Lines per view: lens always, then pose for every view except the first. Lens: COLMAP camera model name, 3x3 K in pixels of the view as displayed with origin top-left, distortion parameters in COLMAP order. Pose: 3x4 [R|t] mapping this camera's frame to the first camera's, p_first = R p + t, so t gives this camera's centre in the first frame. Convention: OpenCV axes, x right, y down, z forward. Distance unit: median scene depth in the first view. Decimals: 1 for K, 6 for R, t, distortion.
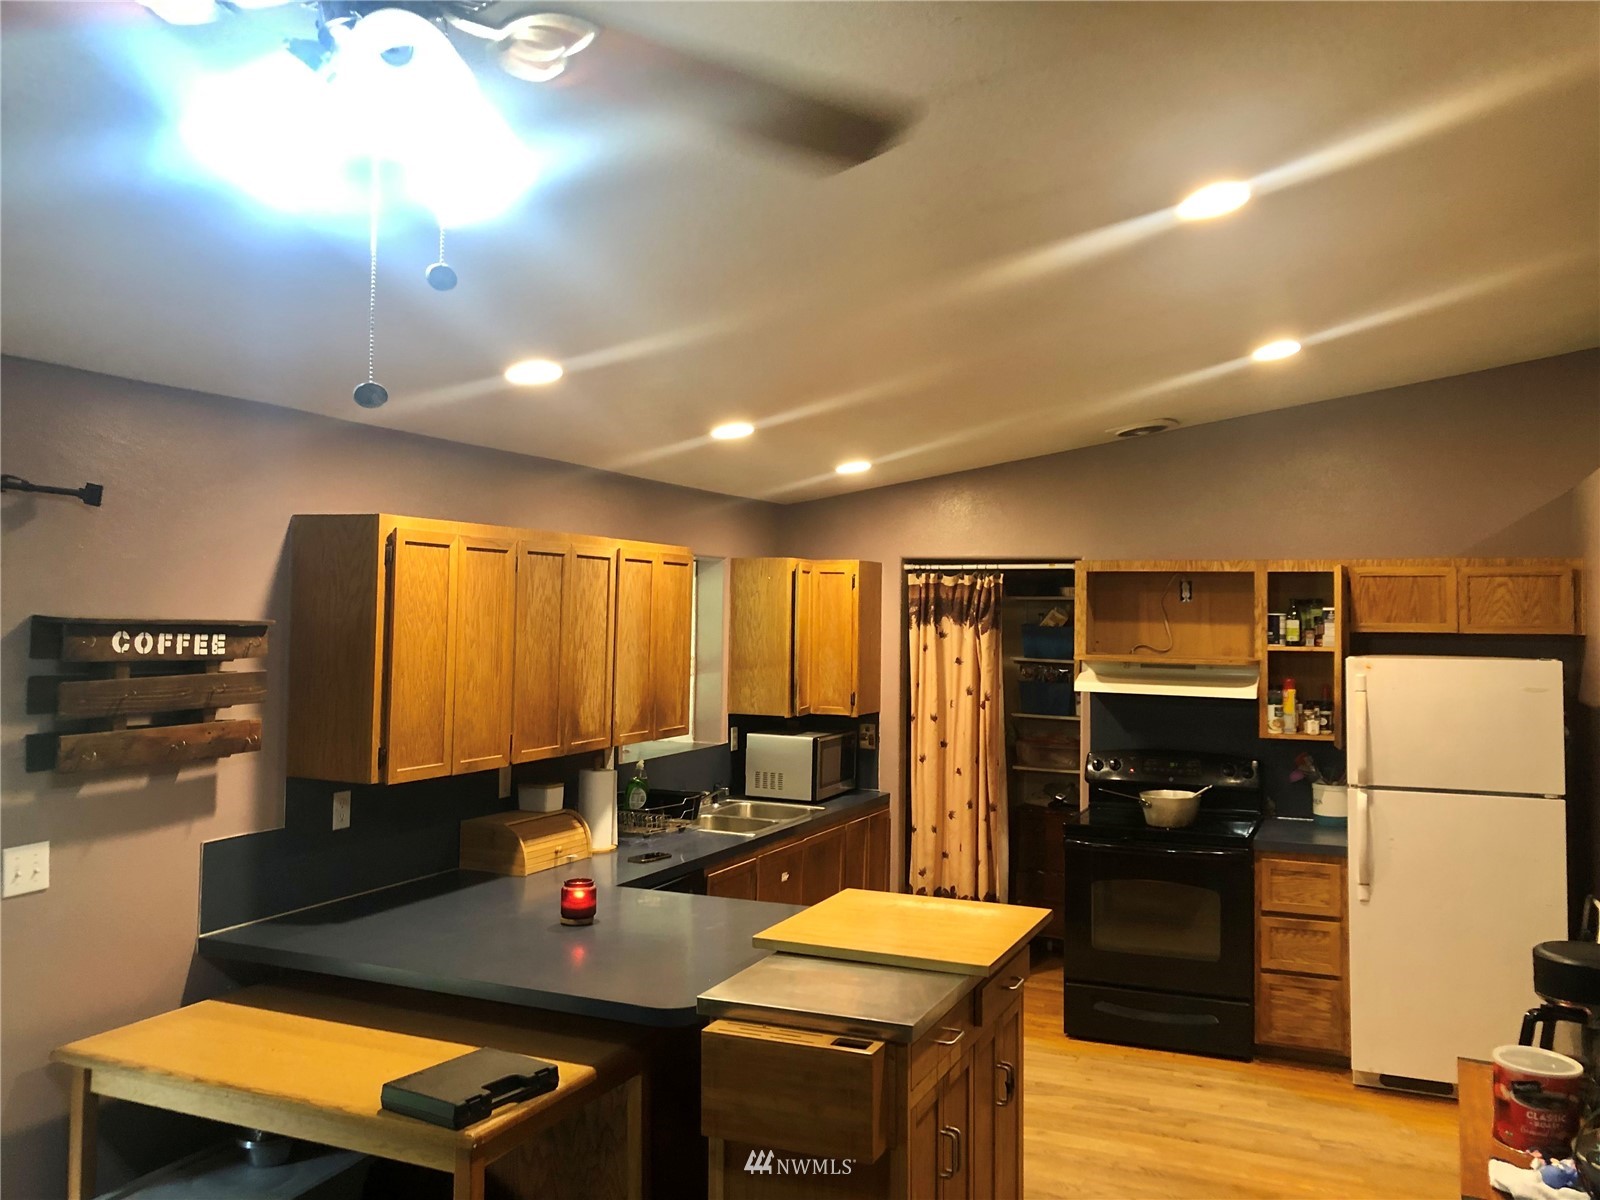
lens RADIAL K [[1315.2, 0, 795.3], [0, 1315.2, 589.7], [0, 0, 1]] dist [0.028808, -0.011857]
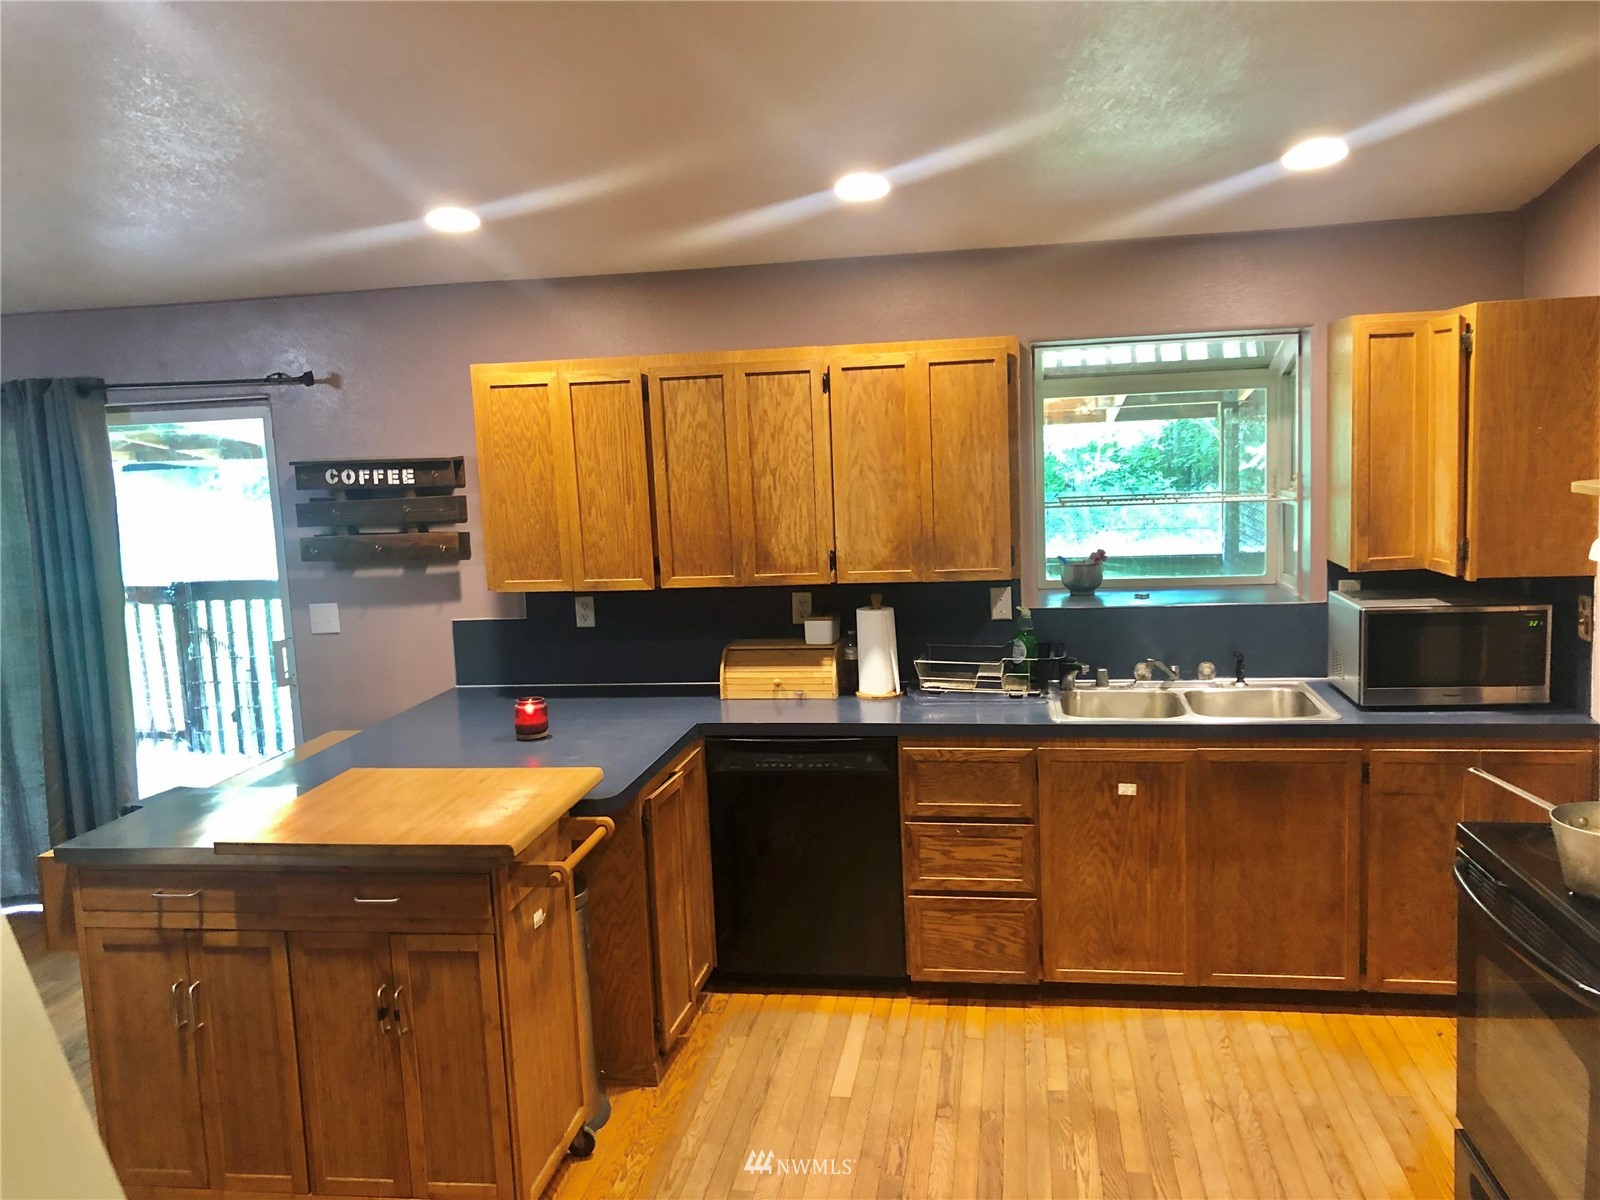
lens RADIAL K [[1315.2, 0, 797.4], [0, 1315.2, 607.6], [0, 0, 1]] dist [0.028808, -0.011857]
pose [[0.259239, 0.101682, -0.960446, 0.894237], [0.060834, 0.990749, 0.121310, 0.031403], [0.963895, -0.089876, 0.250655, 0.933571]]
